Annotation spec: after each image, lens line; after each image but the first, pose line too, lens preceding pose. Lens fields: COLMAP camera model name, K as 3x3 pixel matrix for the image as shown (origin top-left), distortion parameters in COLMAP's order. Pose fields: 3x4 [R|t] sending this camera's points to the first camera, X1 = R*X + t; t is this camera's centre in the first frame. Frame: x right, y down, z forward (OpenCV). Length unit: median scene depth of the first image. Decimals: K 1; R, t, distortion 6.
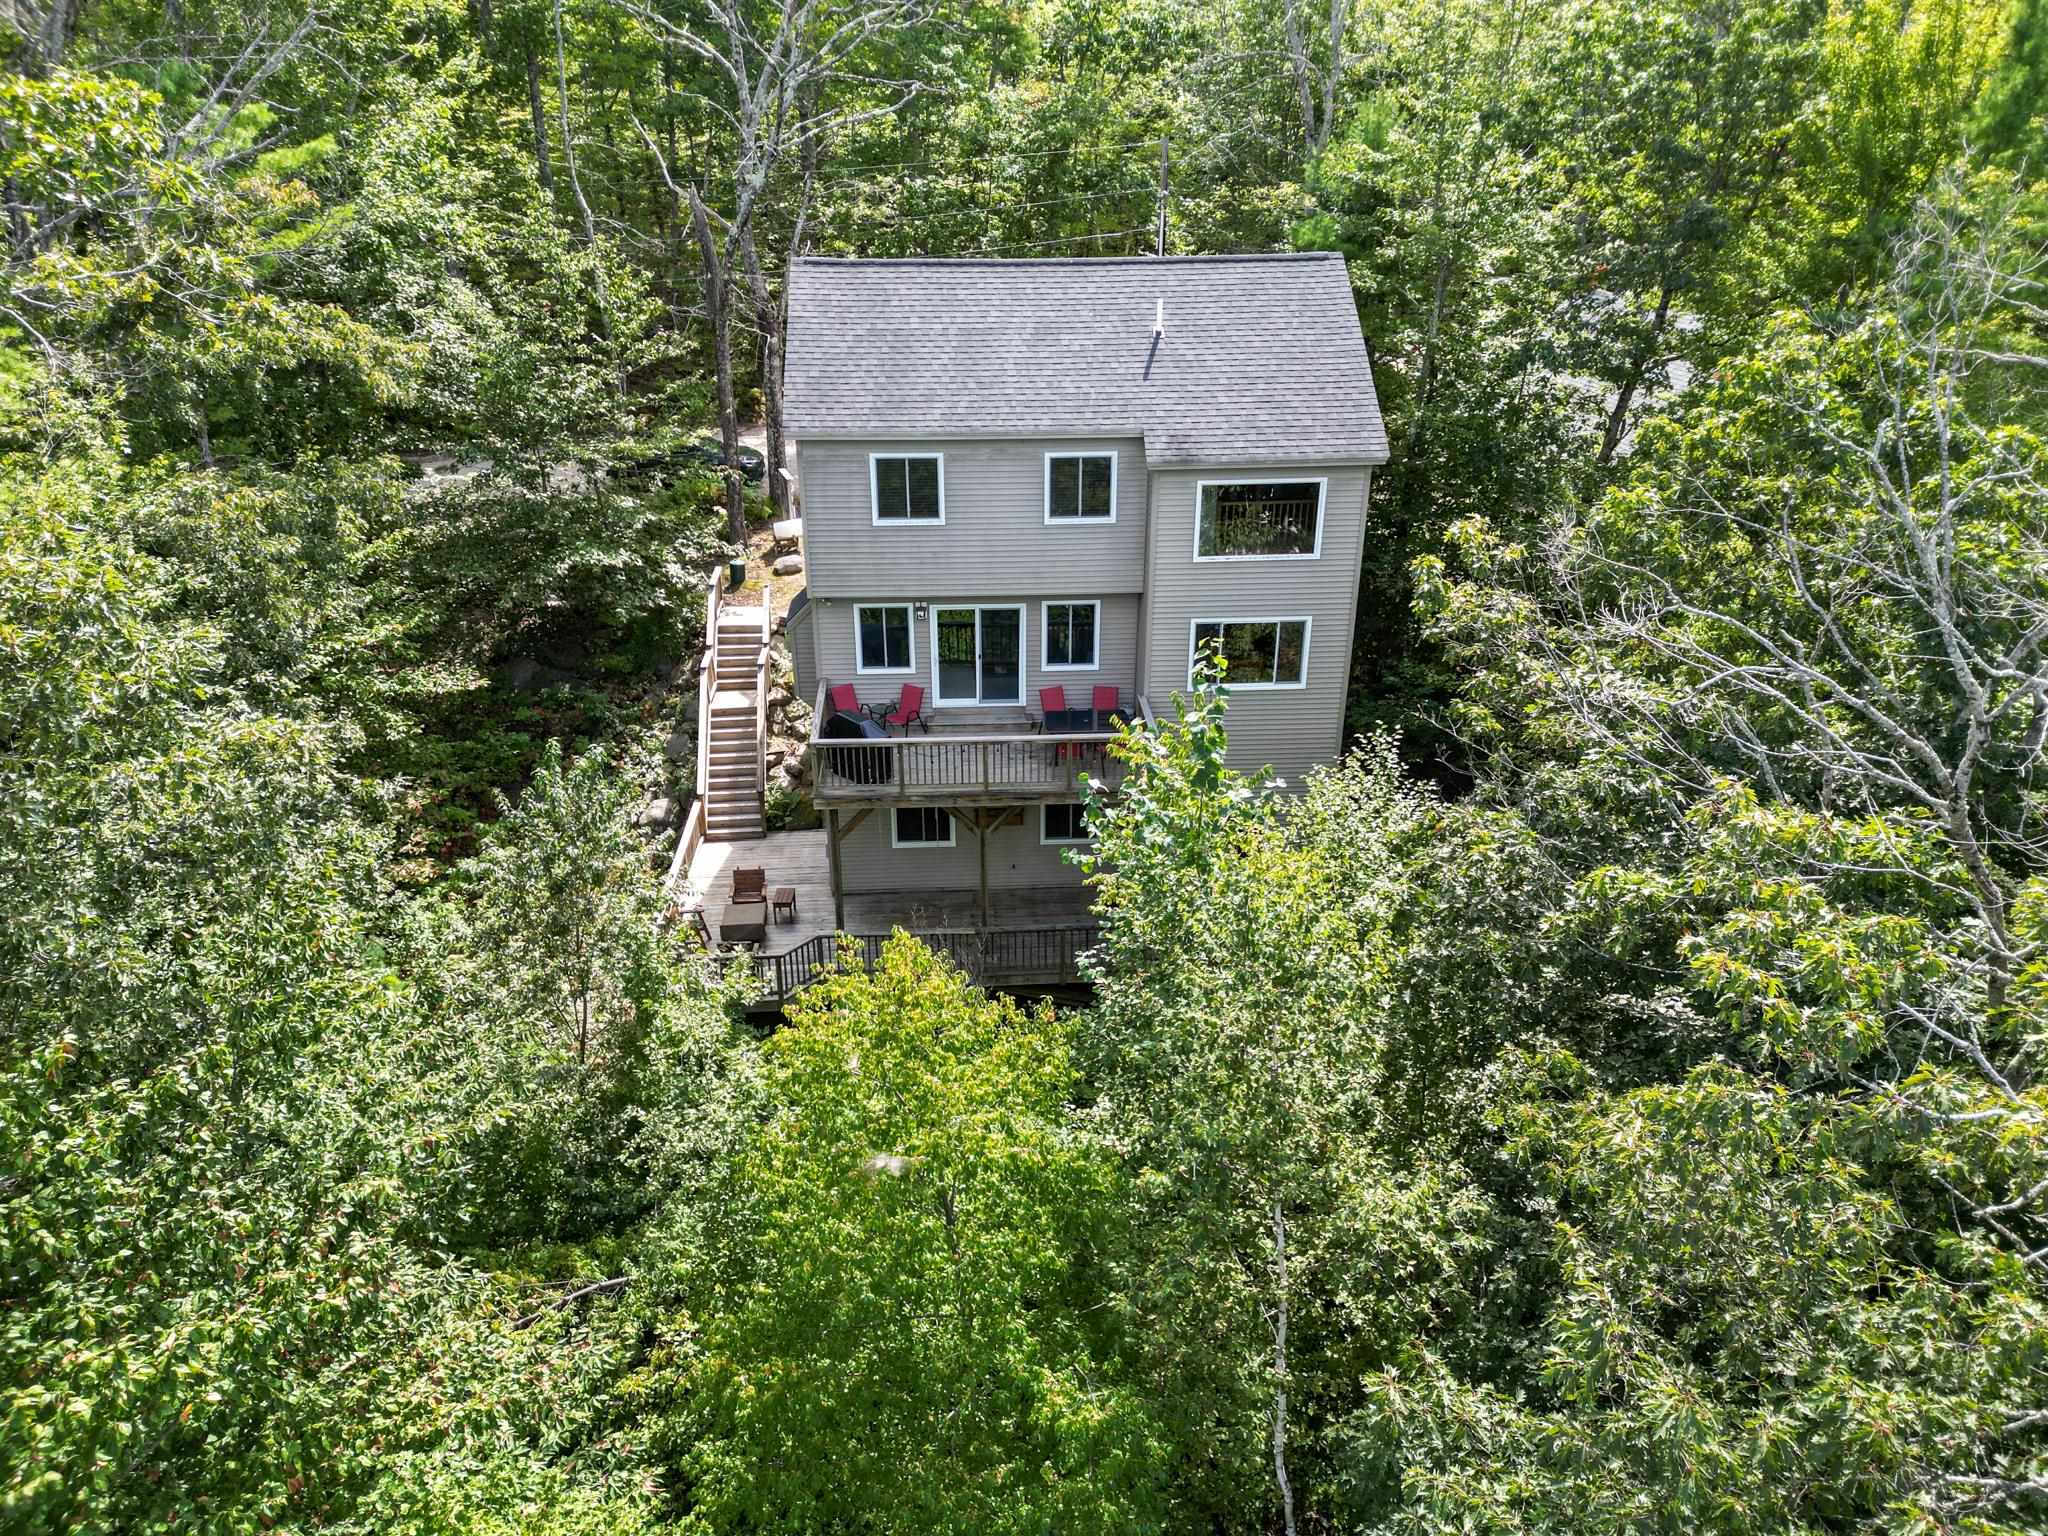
lens RADIAL K [[1414.2, 0, 1013.4], [0, 1414.2, 772.2], [0, 0, 1]] dist [0.115675, -0.169705]
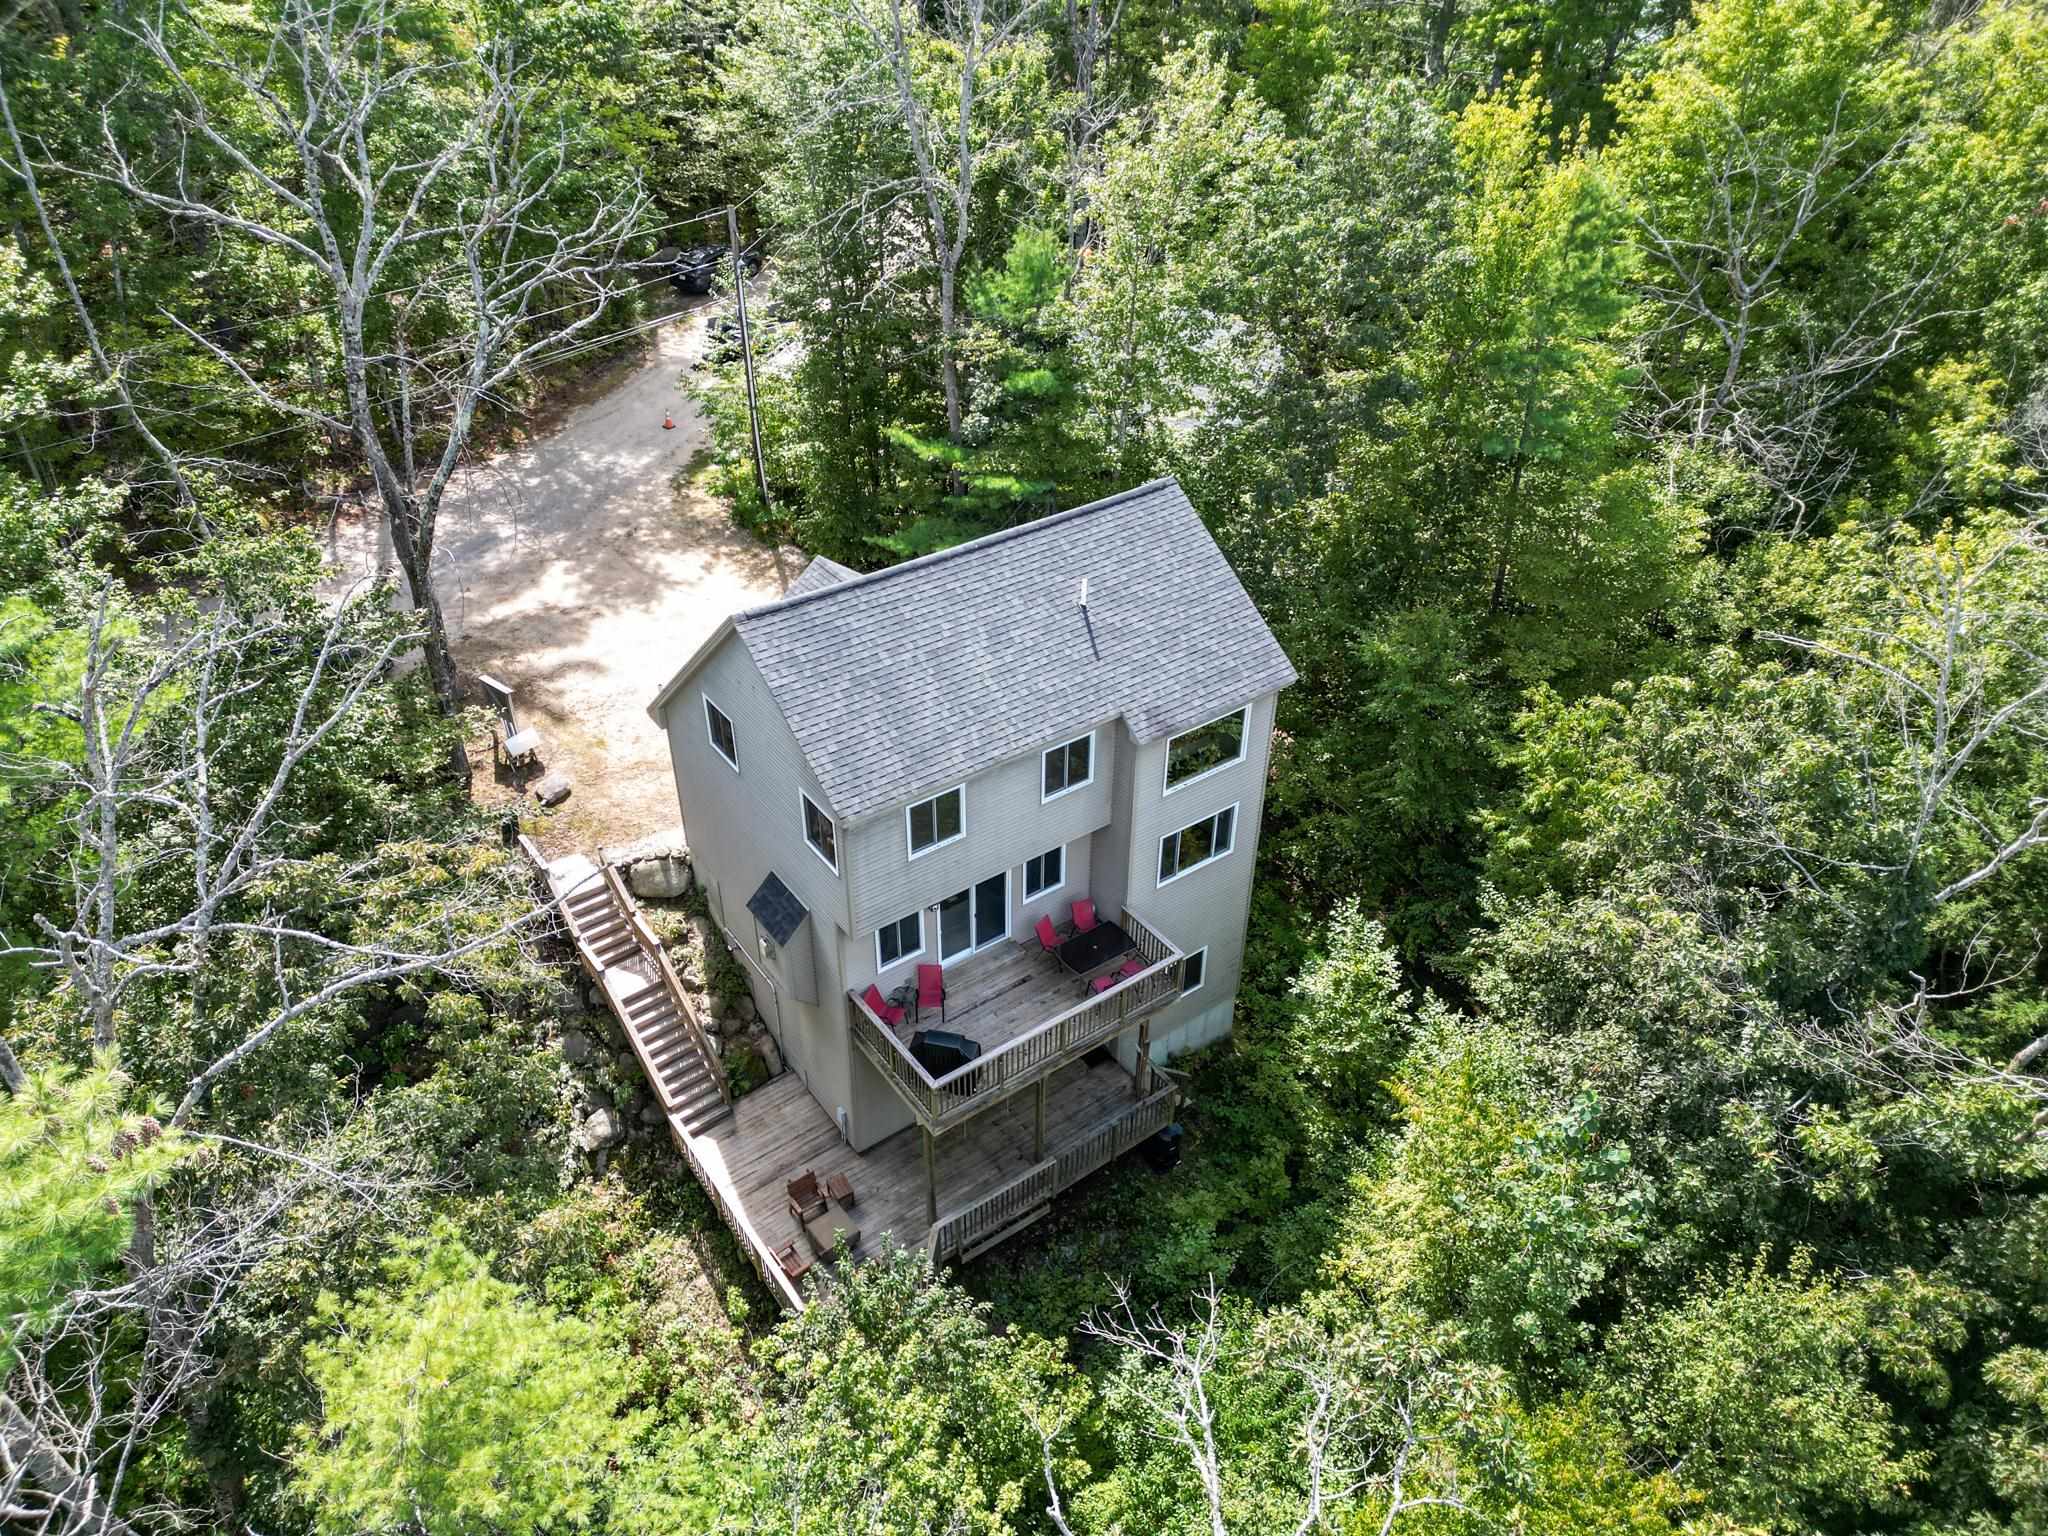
lens RADIAL K [[1446.5, 0, 1031.3], [0, 1446.5, 749.4], [0, 0, 1]] dist [0.071085, -0.072808]
pose [[0.840204, -0.303713, 0.449240, -0.383766], [0.226498, 0.949268, 0.218148, -0.373775], [-0.492703, -0.081537, 0.866369, 0.035361]]
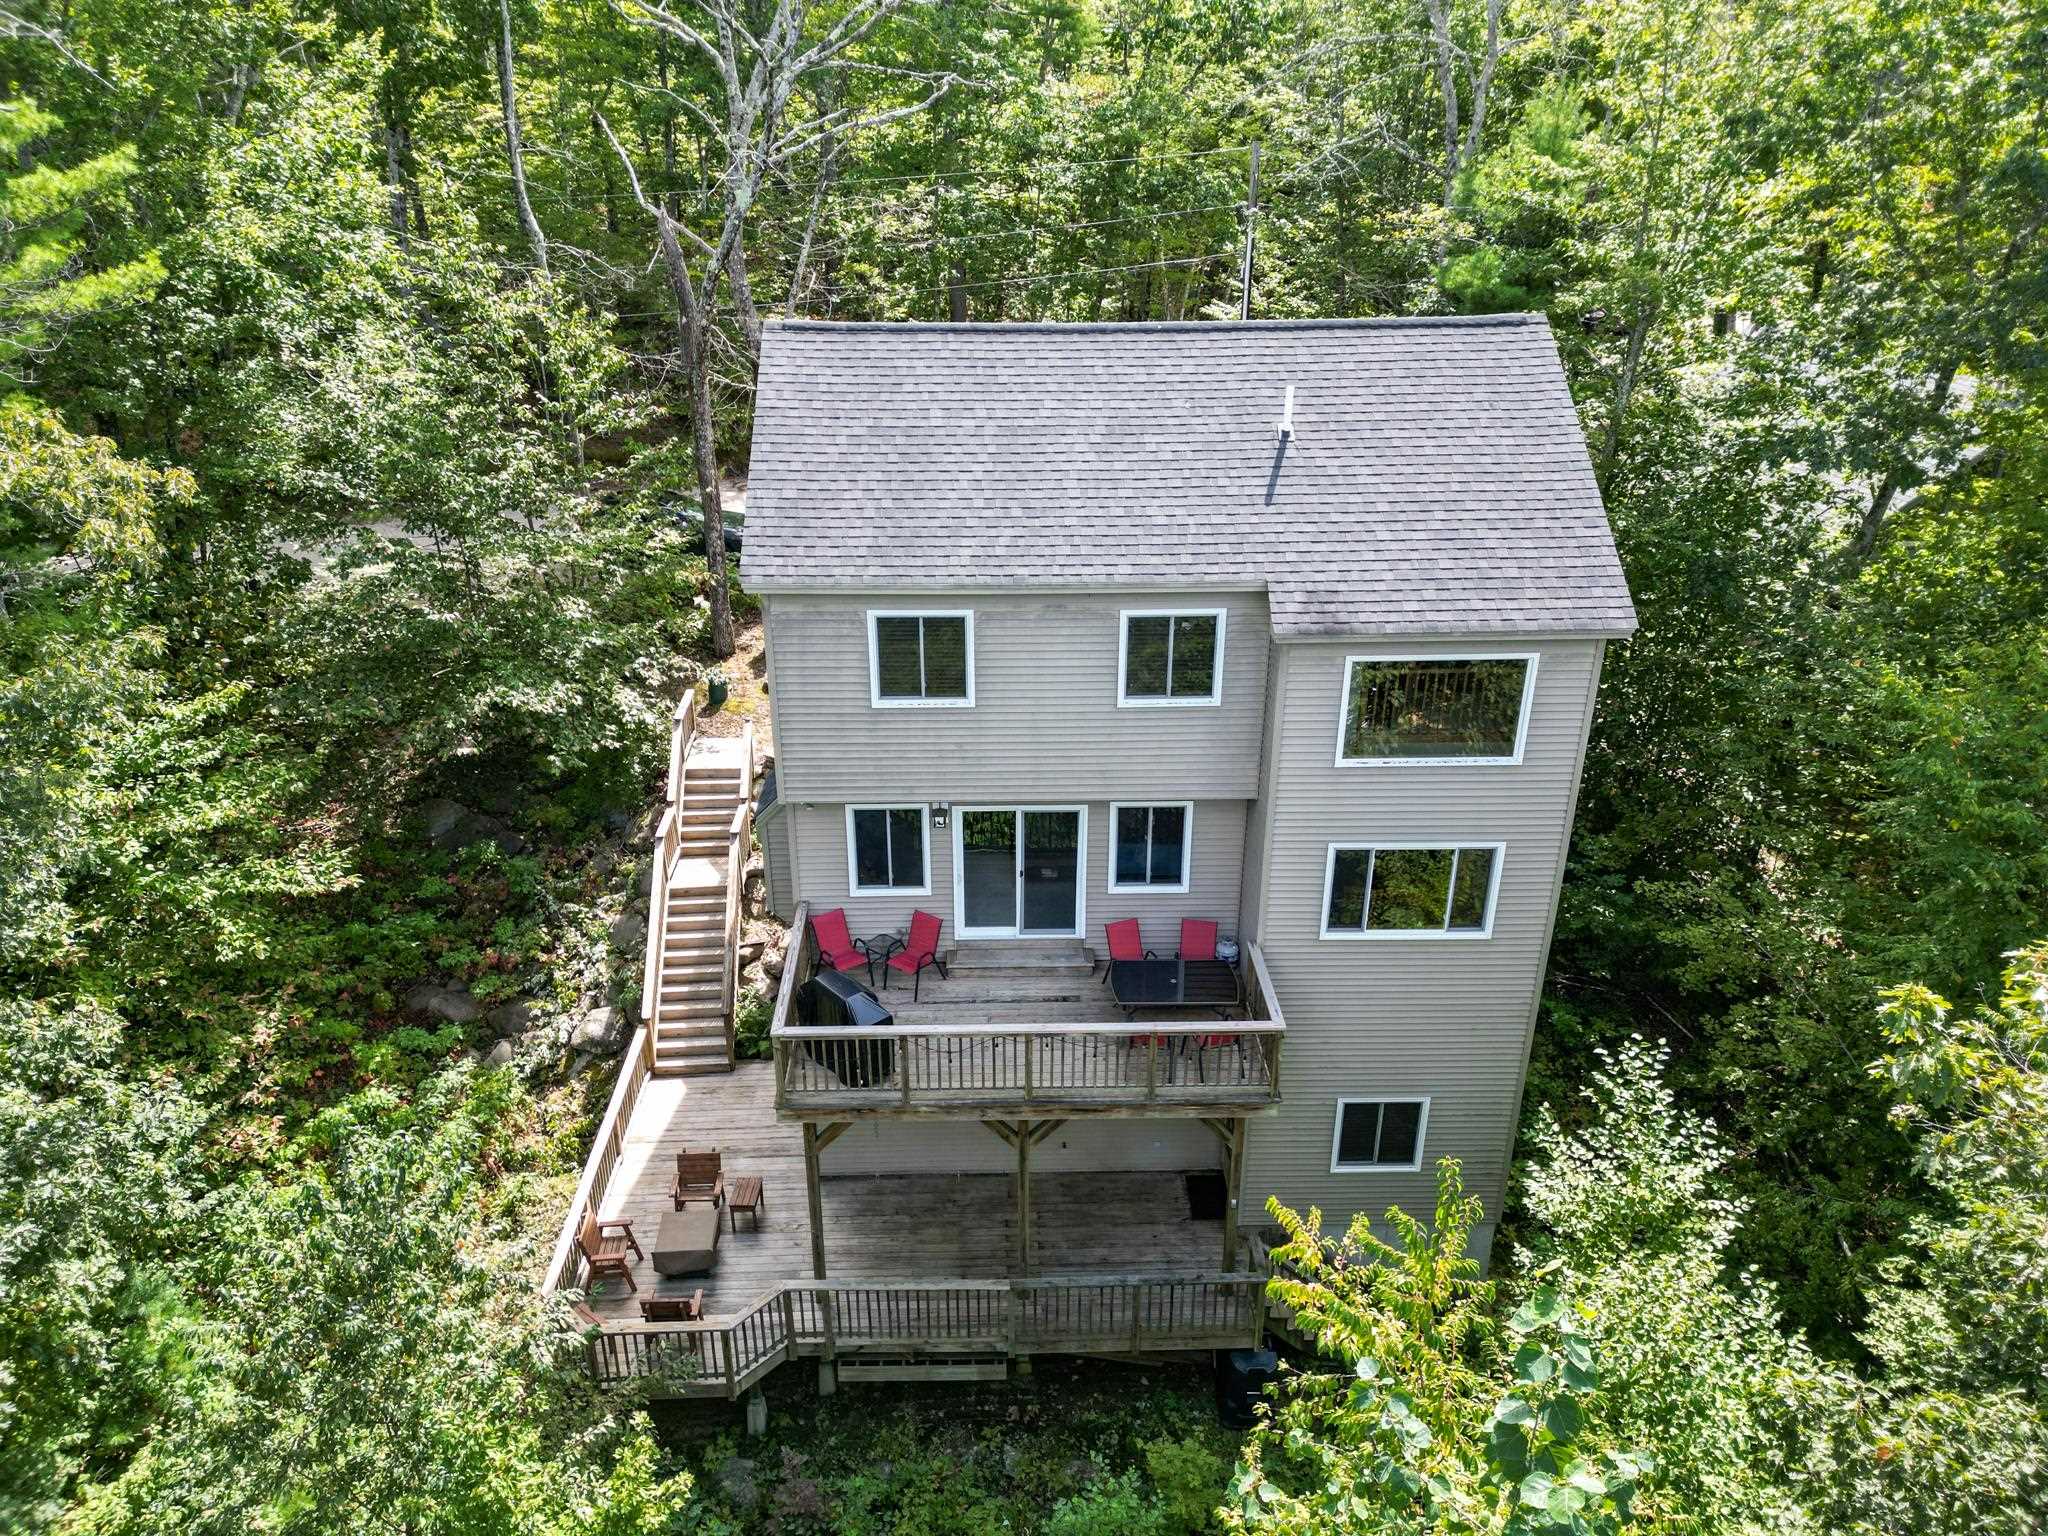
lens RADIAL K [[1431.7, 0, 1007.2], [0, 1431.7, 772.0], [0, 0, 1]] dist [0.098614, -0.110962]
pose [[0.999482, 0.013423, -0.029244, -0.009221], [-0.013453, 0.999909, -0.000837, -0.115086], [0.029230, 0.001230, 0.999572, 0.241556]]
